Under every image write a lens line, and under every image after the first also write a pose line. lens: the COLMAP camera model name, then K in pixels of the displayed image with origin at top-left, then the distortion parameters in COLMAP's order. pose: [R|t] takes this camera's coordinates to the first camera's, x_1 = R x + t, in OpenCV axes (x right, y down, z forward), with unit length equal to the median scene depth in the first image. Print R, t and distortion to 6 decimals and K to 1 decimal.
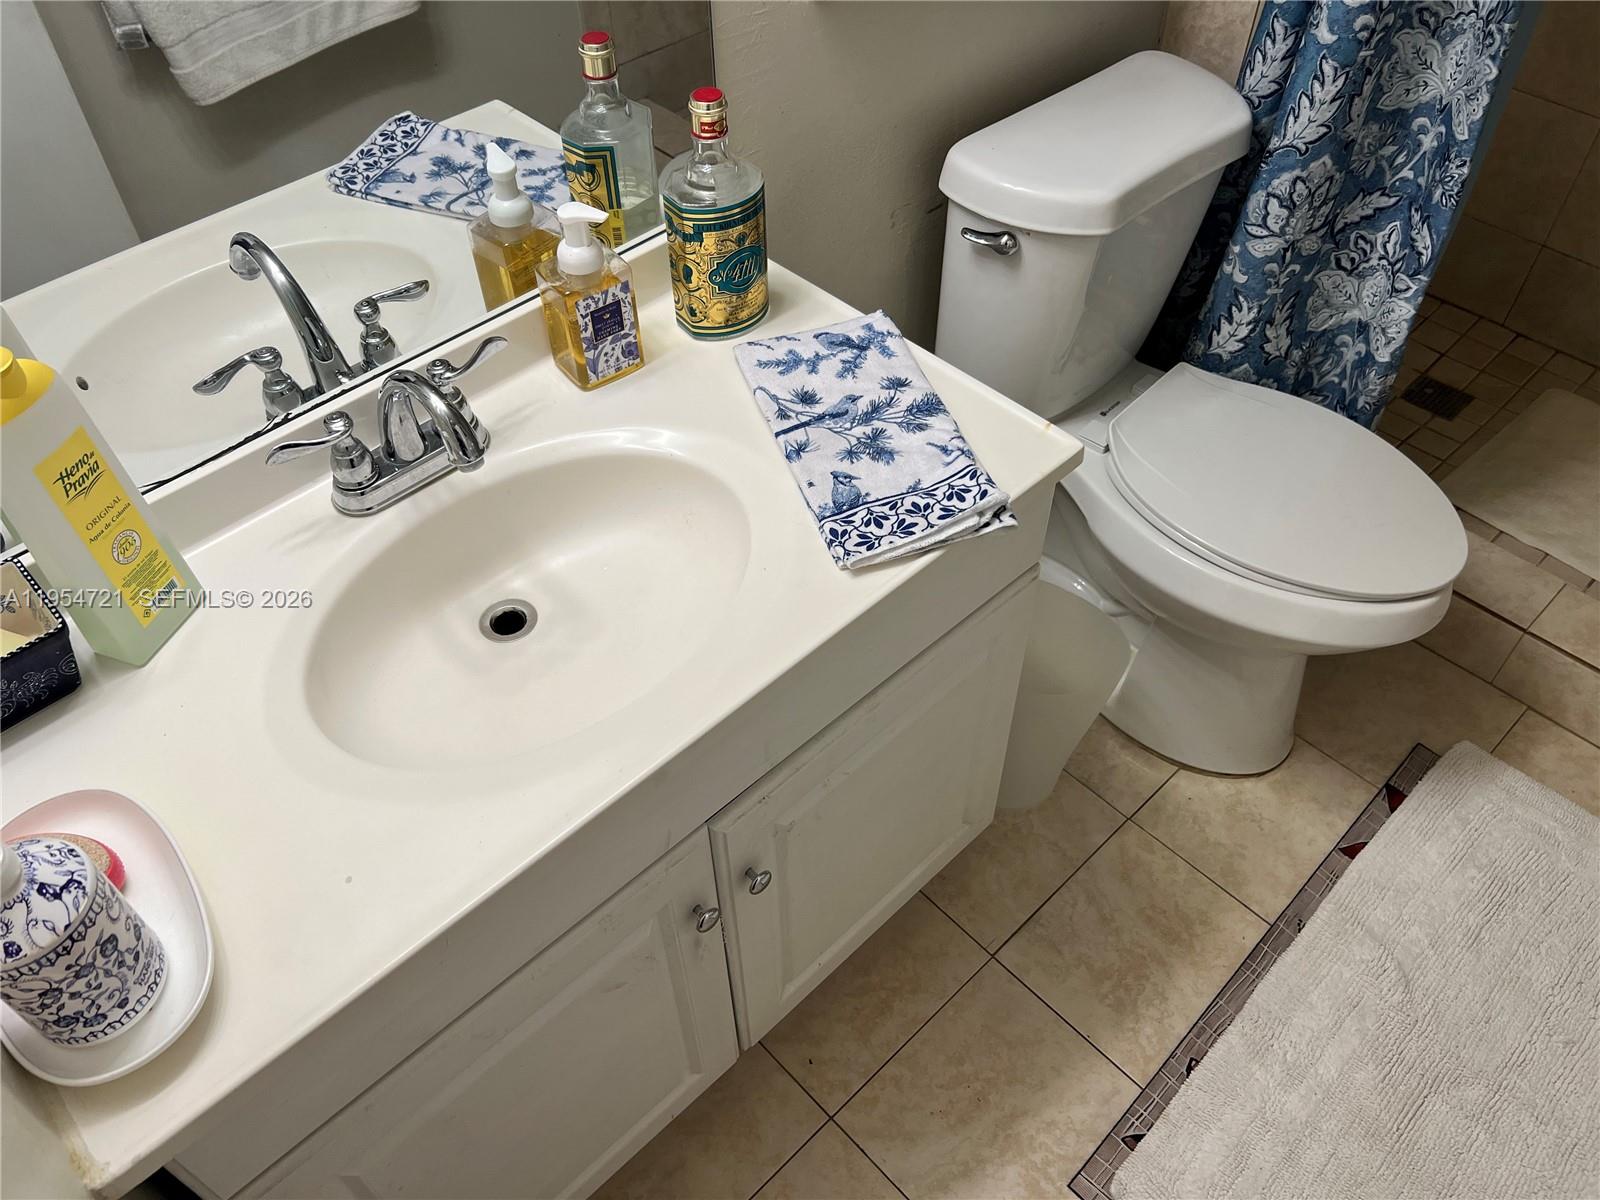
lens RADIAL K [[1212.5, 0, 777.1], [0, 1212.5, 595.7], [0, 0, 1]] dist [0.047295, -0.057694]
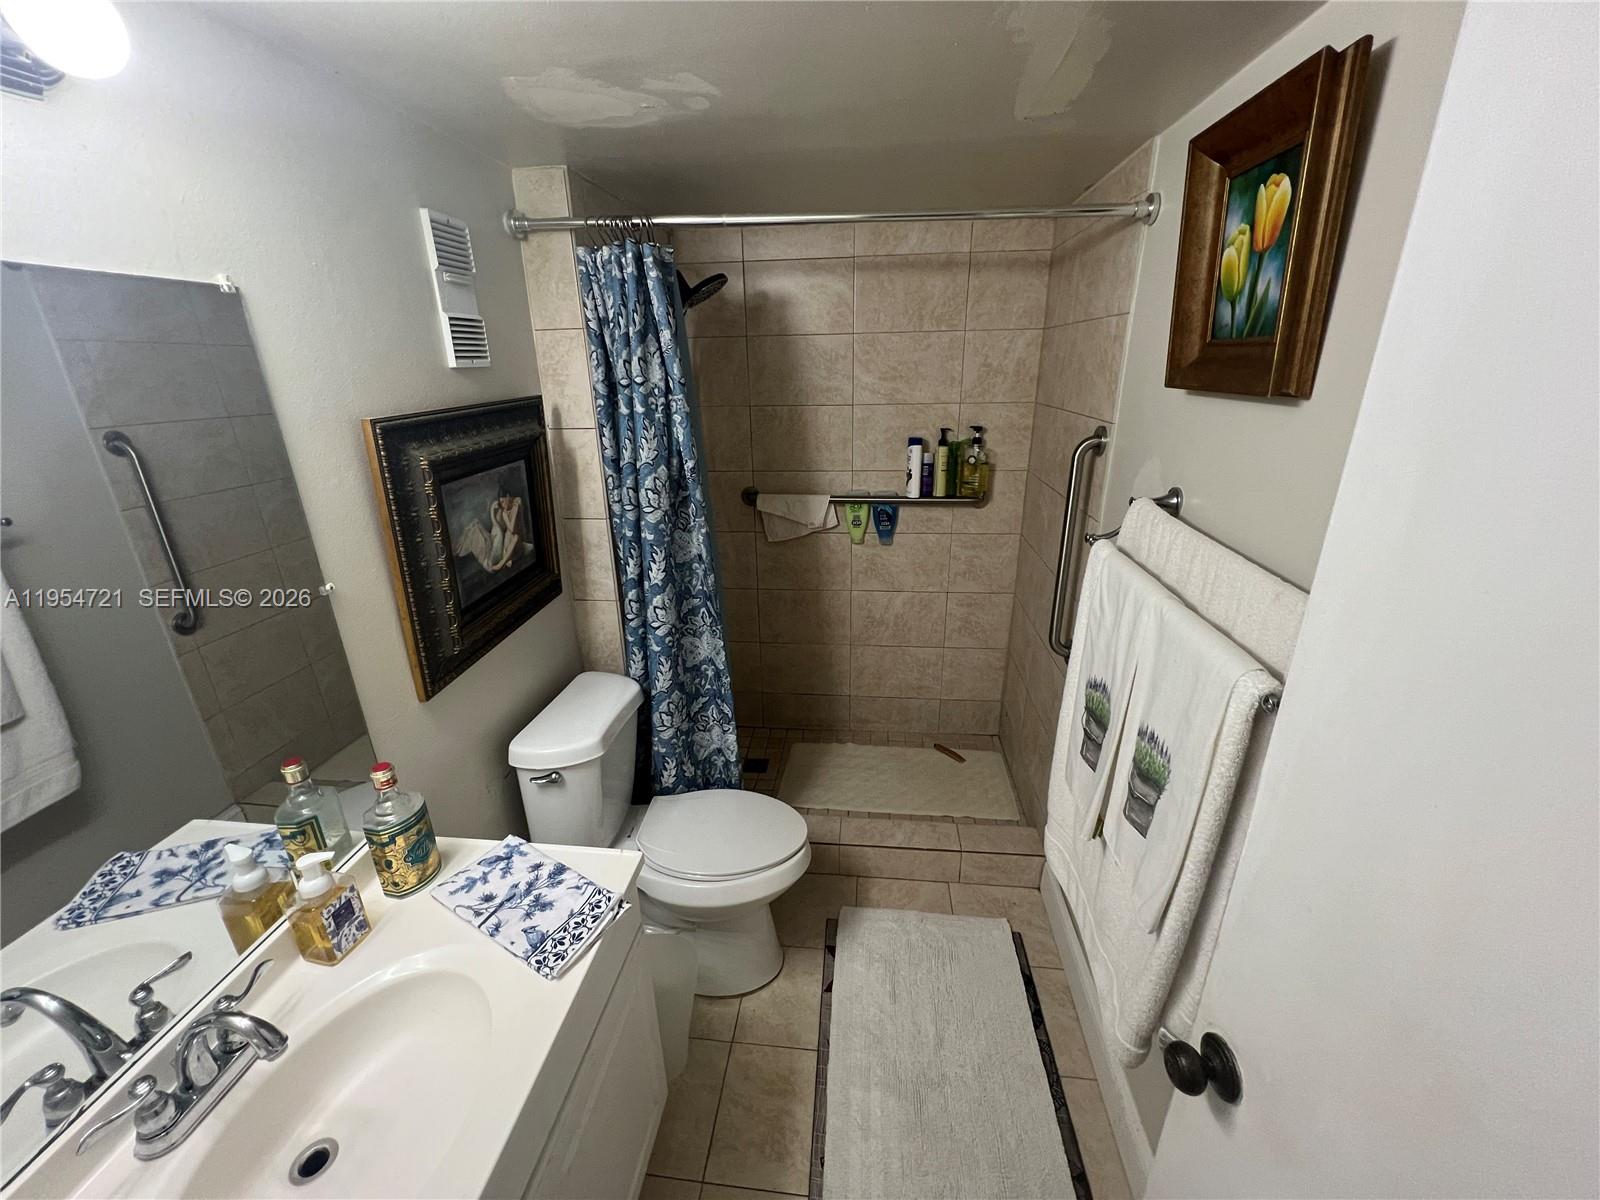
lens RADIAL K [[644.5, 0, 797.9], [0, 644.5, 598.2], [0, 0, 1]] dist [-0.002996, 0.000778]
pose [[0.763196, -0.216520, 0.608811, -0.102764], [0.483487, 0.816427, -0.315734, -0.005394], [-0.428687, 0.535319, 0.727778, -0.106907]]
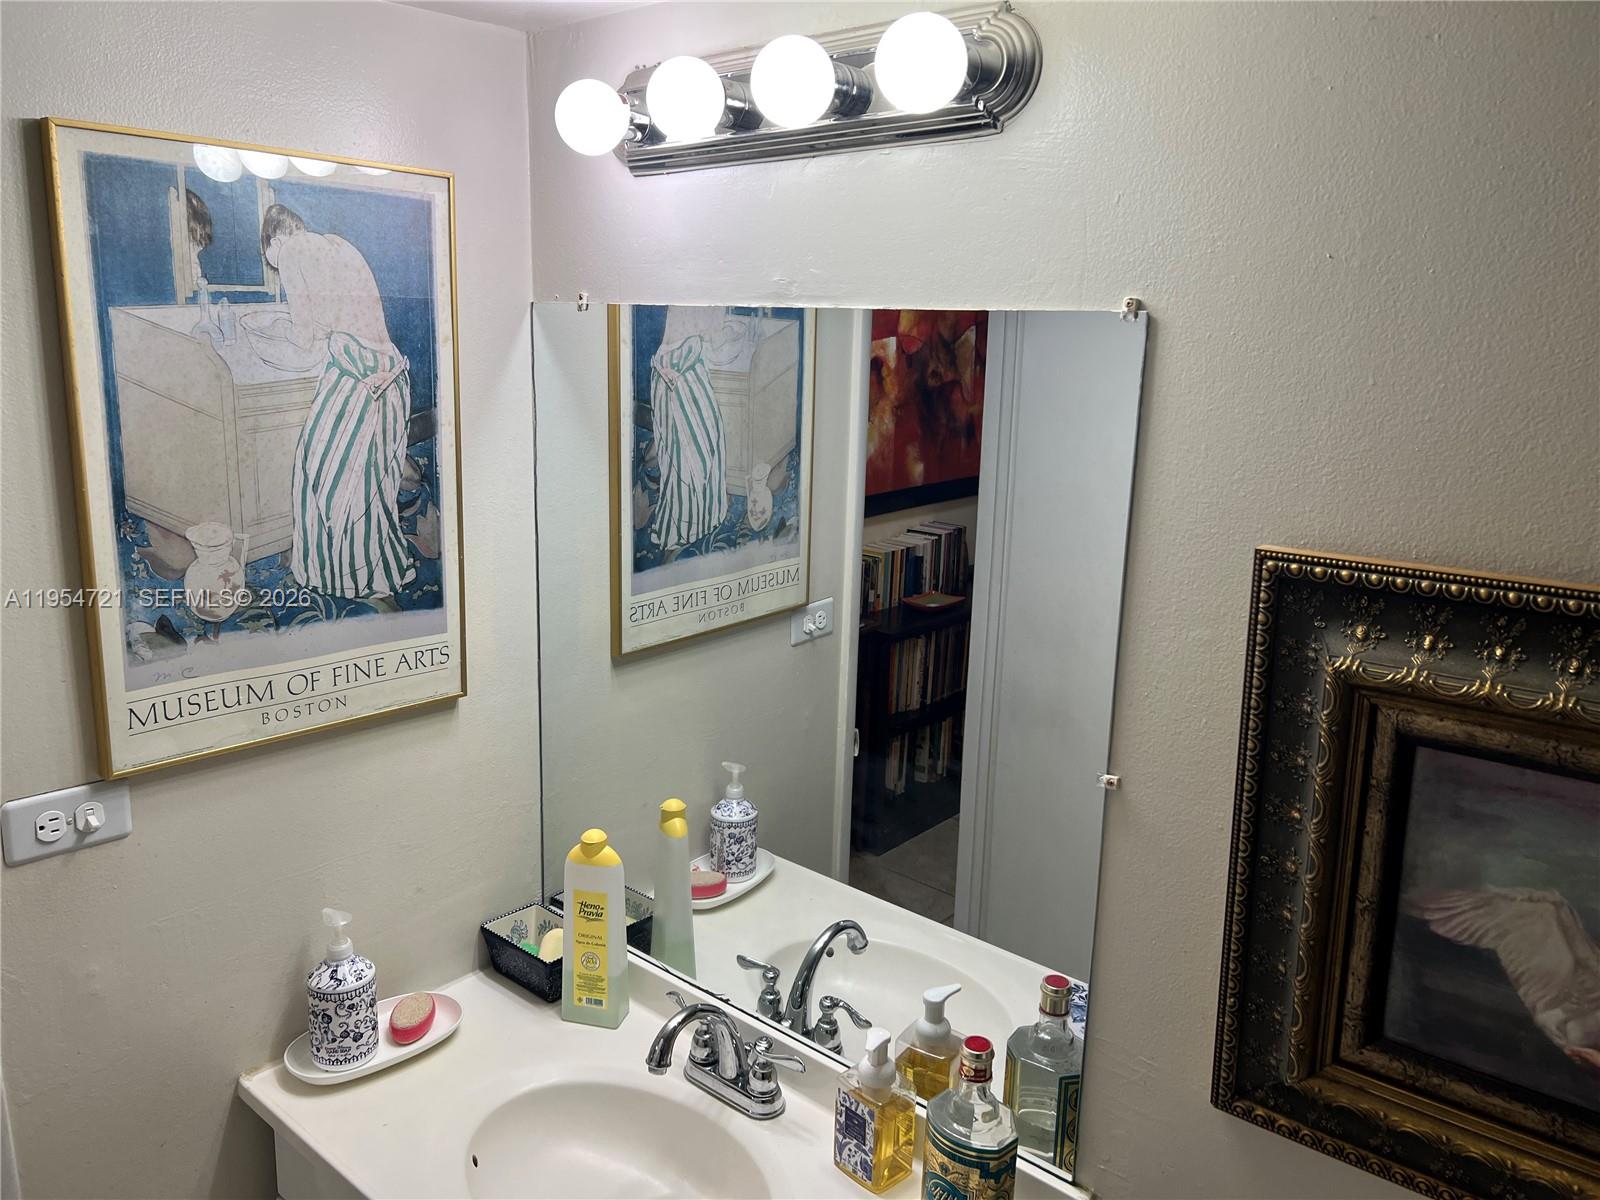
lens RADIAL K [[1212.5, 0, 799.5], [0, 1212.5, 600.2], [0, 0, 1]] dist [0.047295, -0.057694]
pose [[0.100847, 0.248192, -0.963447, 0.837437], [-0.759558, 0.644654, 0.086563, -0.590448], [0.642574, 0.723065, 0.253528, 0.275780]]
